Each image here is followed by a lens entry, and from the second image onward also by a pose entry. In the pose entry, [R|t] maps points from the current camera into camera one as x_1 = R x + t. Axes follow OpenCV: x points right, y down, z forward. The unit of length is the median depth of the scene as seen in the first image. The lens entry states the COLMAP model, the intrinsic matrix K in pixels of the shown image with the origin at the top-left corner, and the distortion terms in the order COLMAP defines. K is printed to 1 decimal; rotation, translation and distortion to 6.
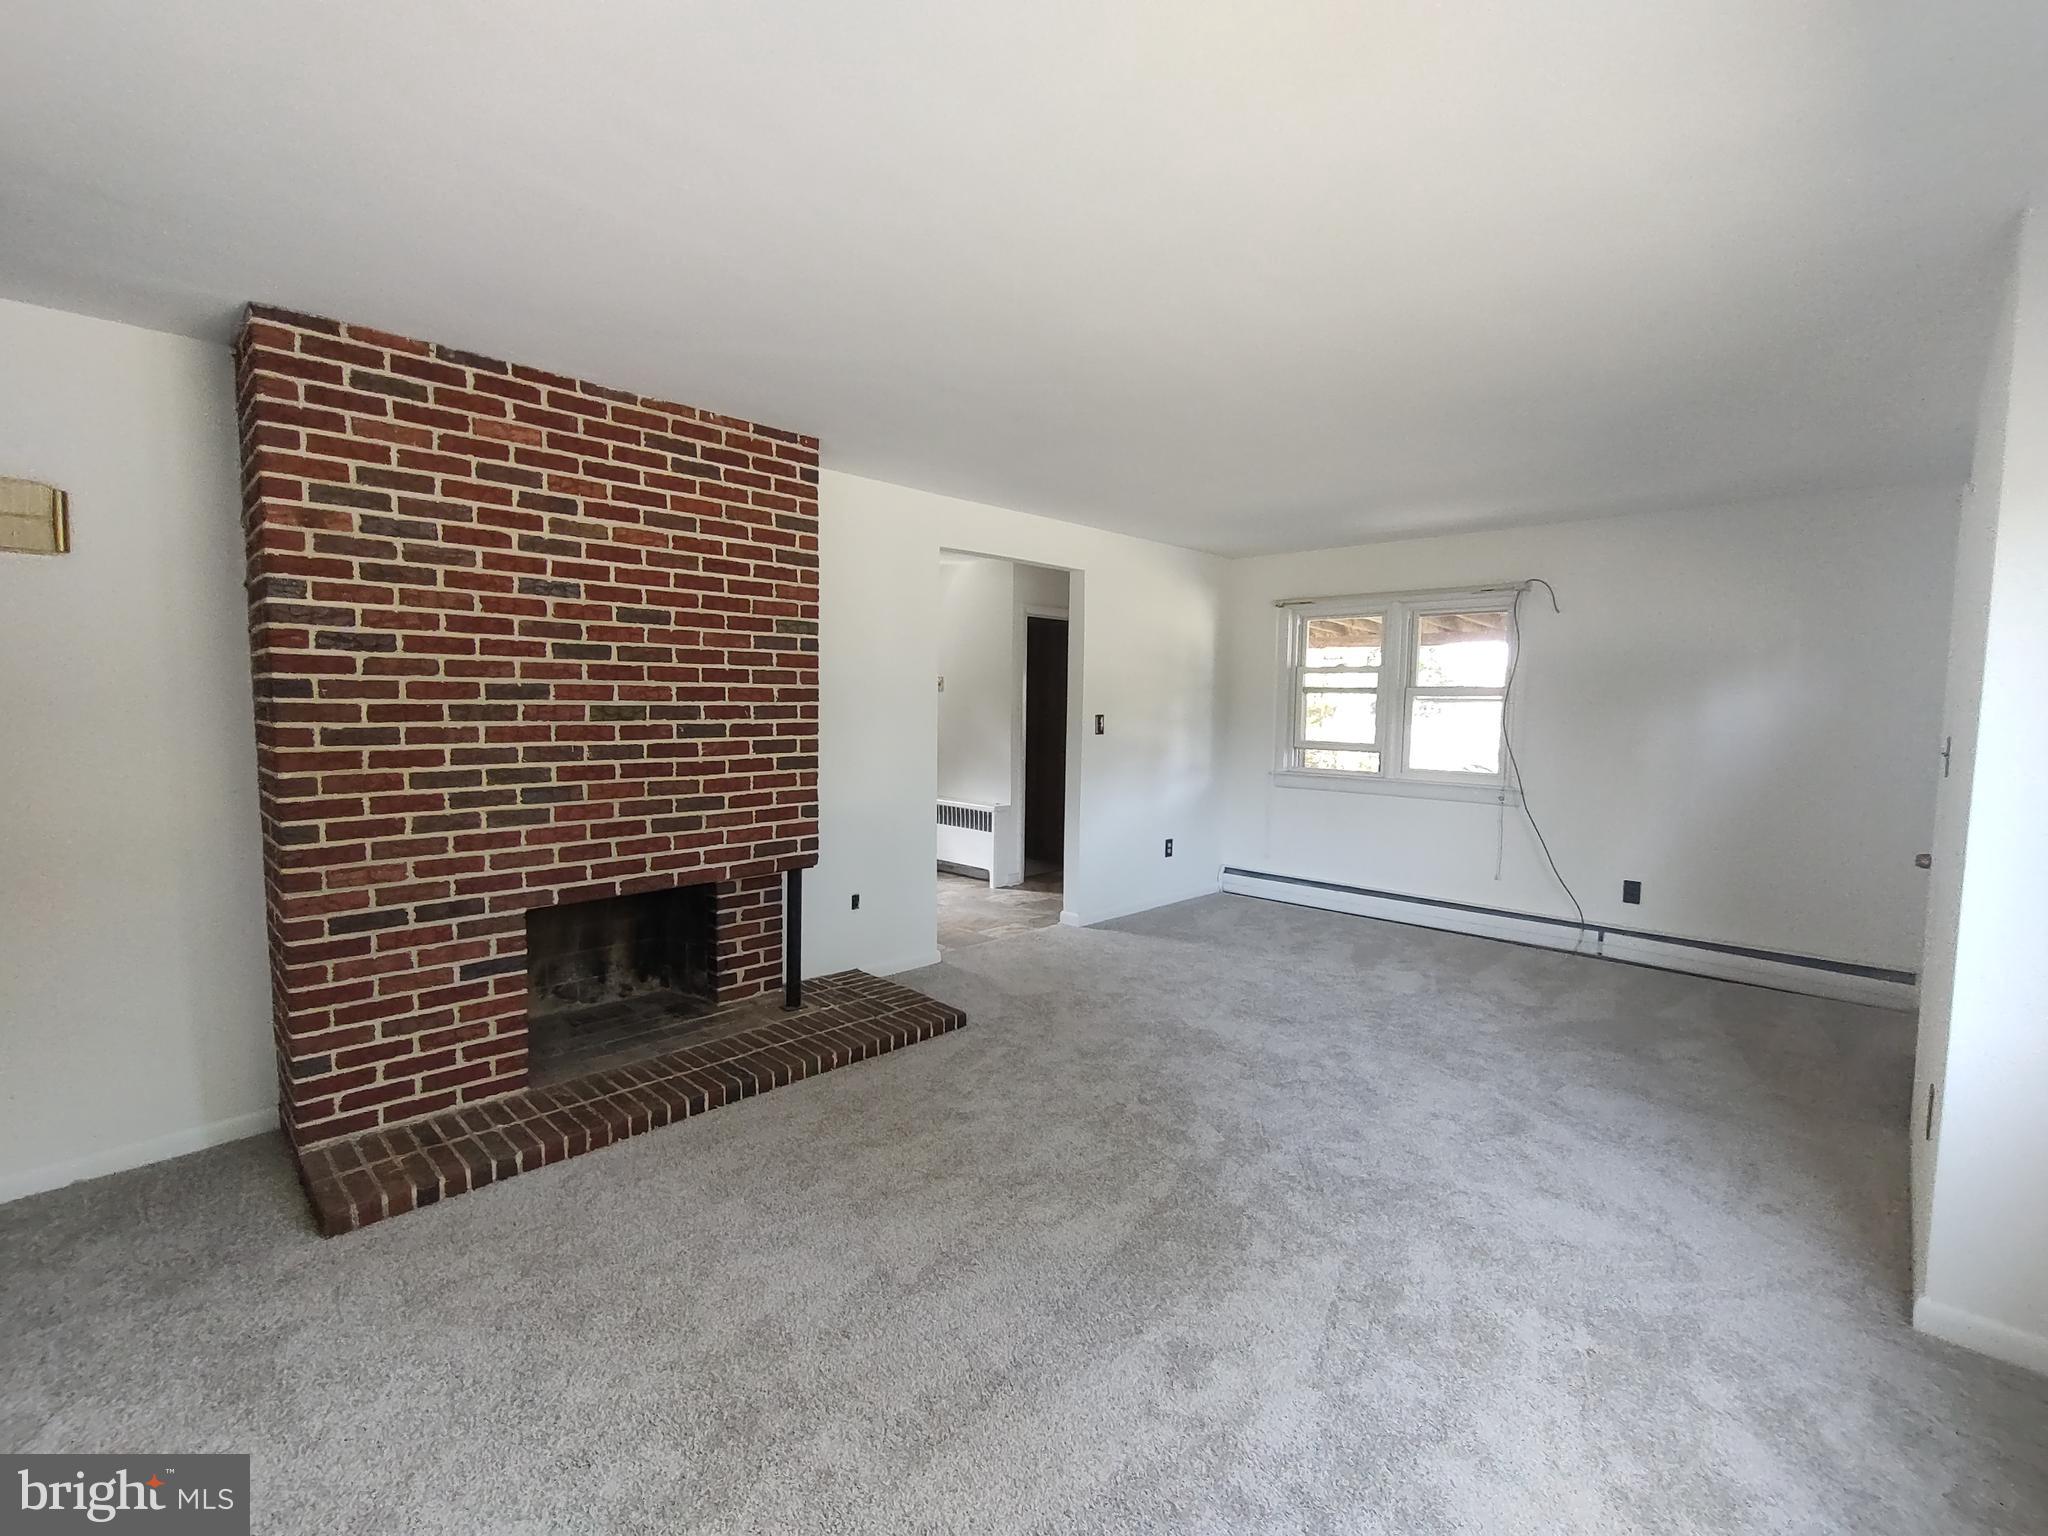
lens RADIAL K [[928.7, 0, 1021.6], [0, 928.7, 770.4], [0, 0, 1]] dist [-0.008036, 0.000295]
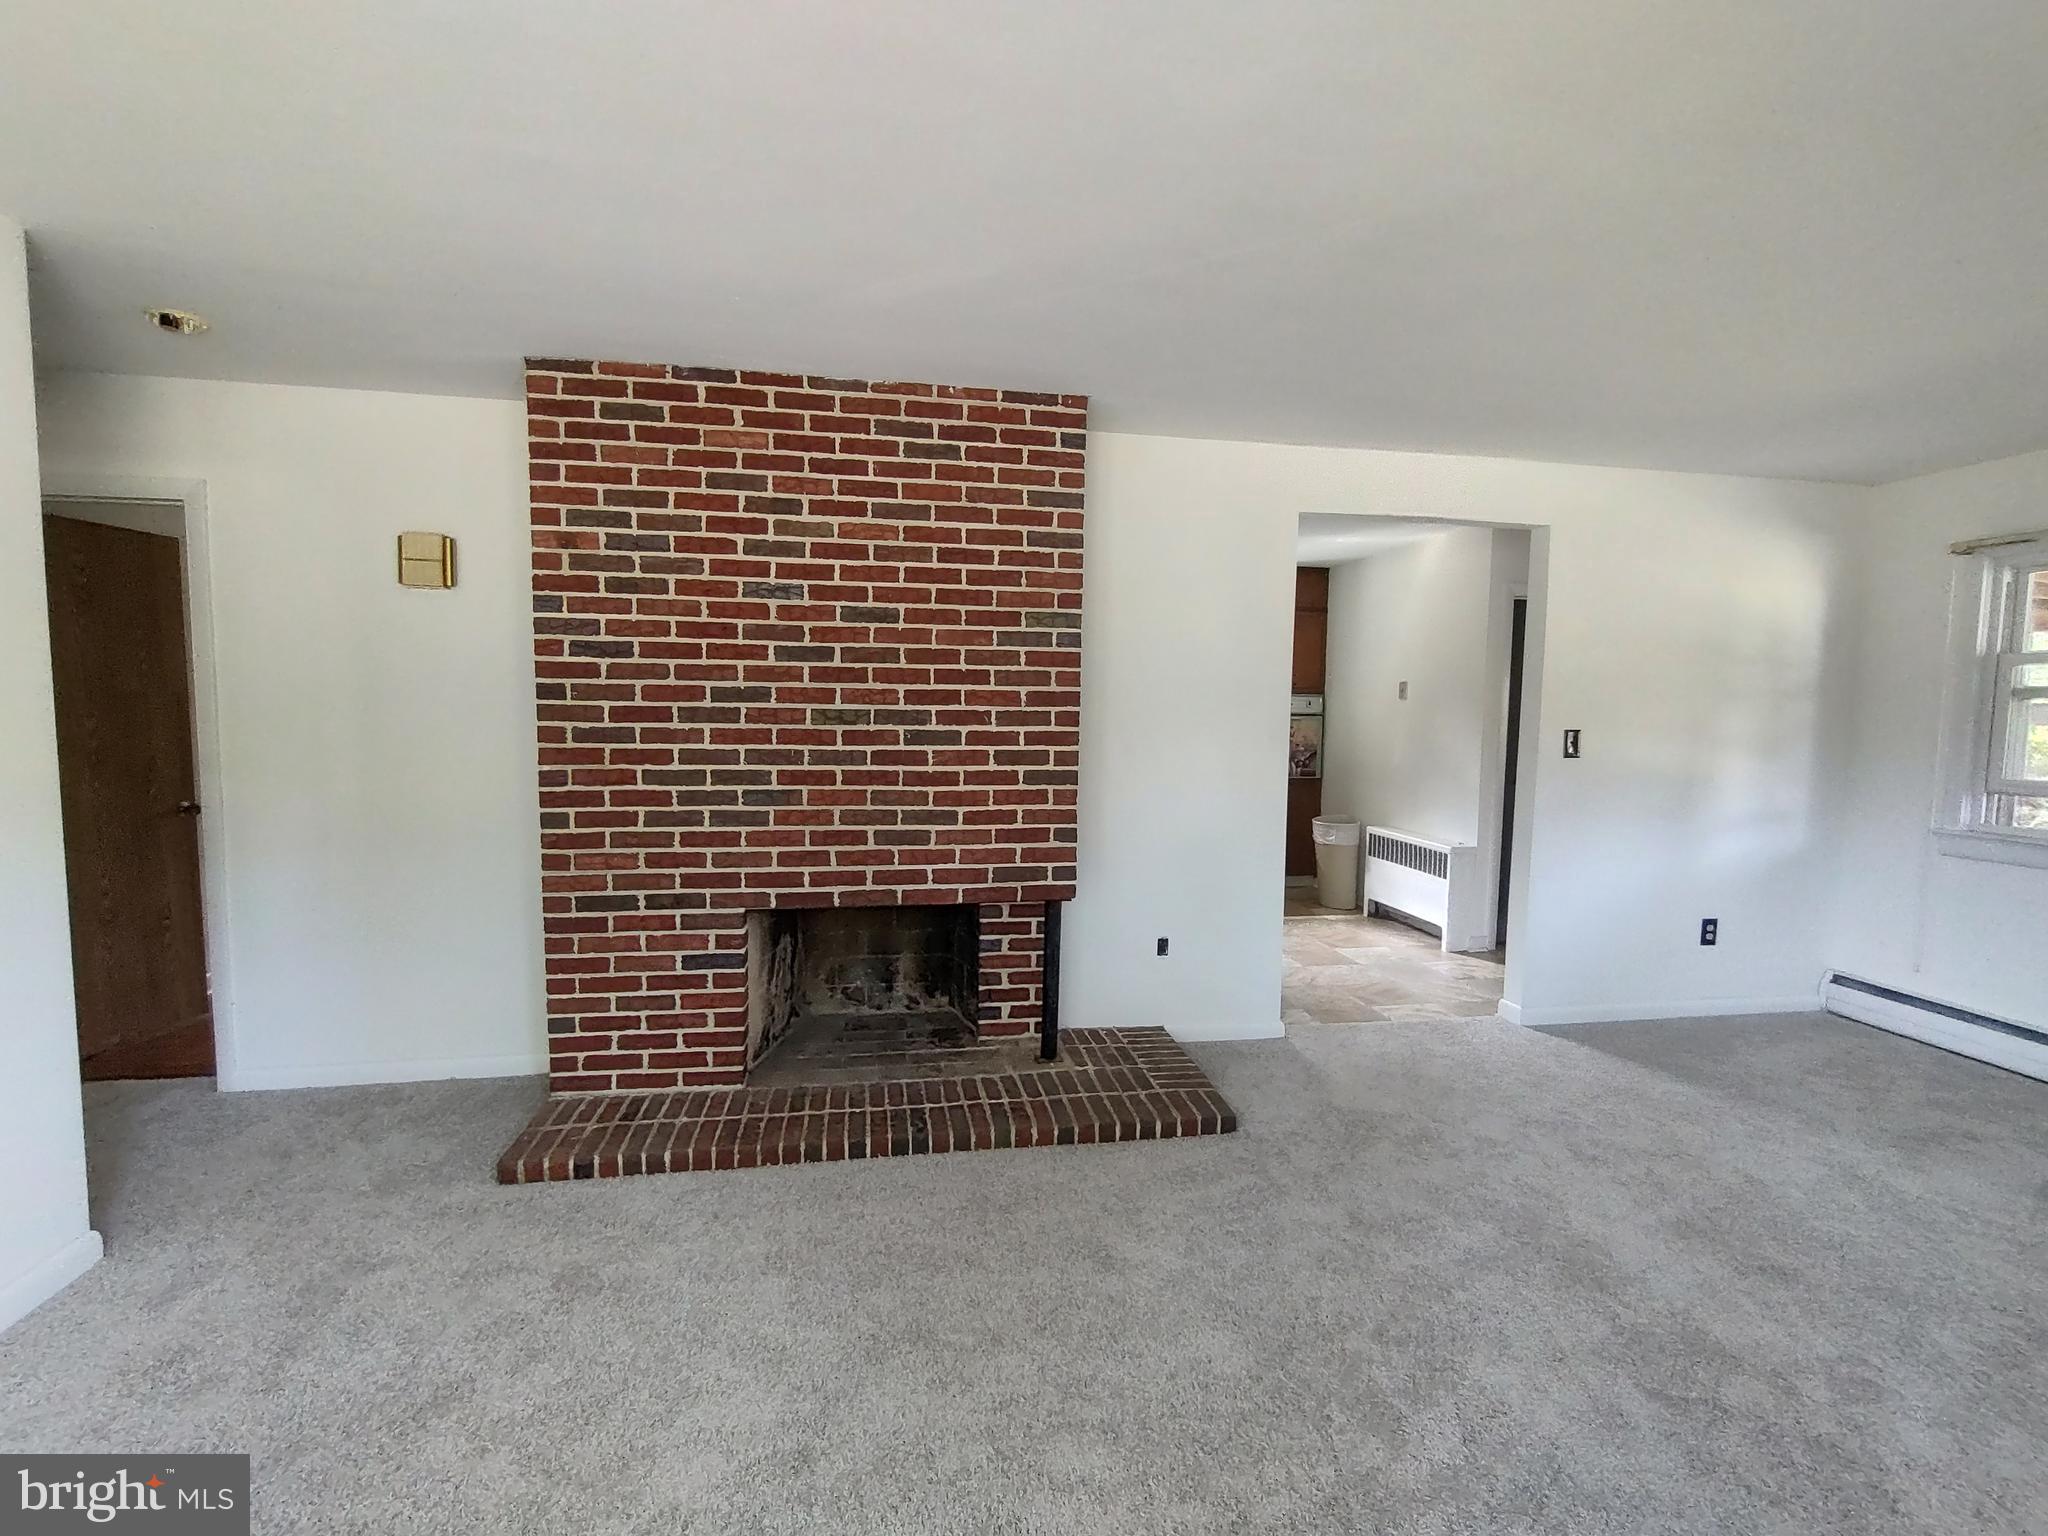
lens RADIAL K [[938.7, 0, 1022.1], [0, 938.7, 774.3], [0, 0, 1]] dist [-0.007951, 0.000775]
pose [[0.808961, 0.043276, -0.586267, 0.274020], [-0.049145, 0.998774, 0.005913, -0.016711], [0.585804, 0.024029, 0.810097, 0.308454]]
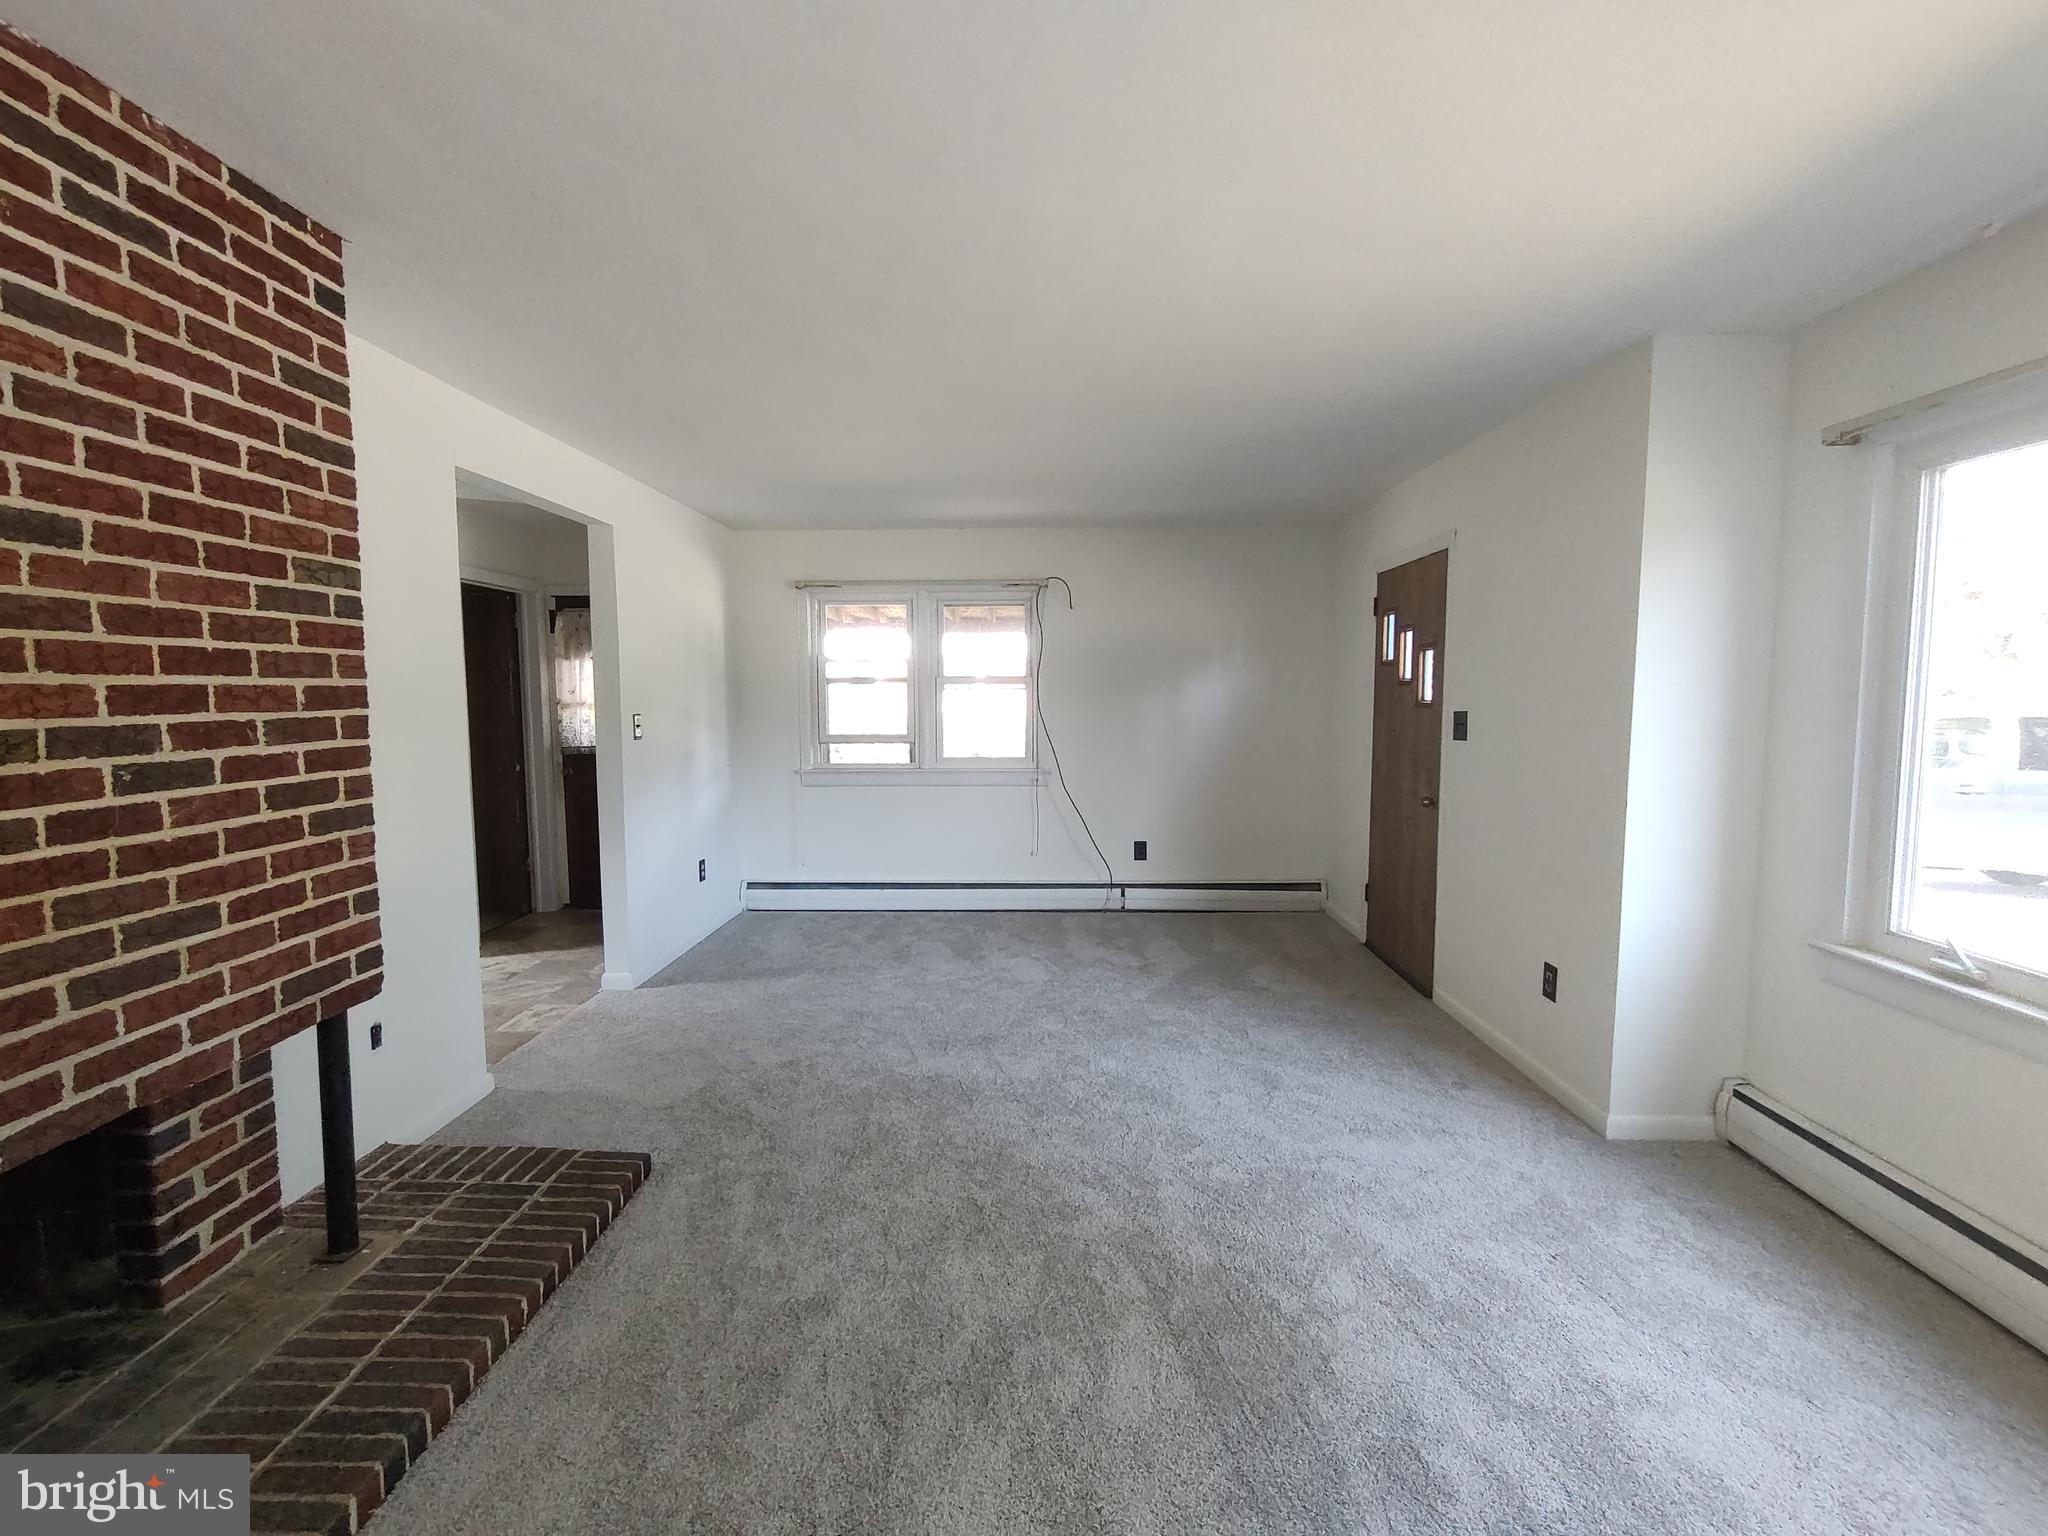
lens RADIAL K [[925.8, 0, 1029.3], [0, 925.8, 771.0], [0, 0, 1]] dist [-0.007738, -0.000072]
pose [[0.727791, -0.073315, 0.681869, -0.349048], [0.064272, 0.997185, 0.038618, -0.035351], [-0.682781, 0.015719, 0.730454, 0.348535]]
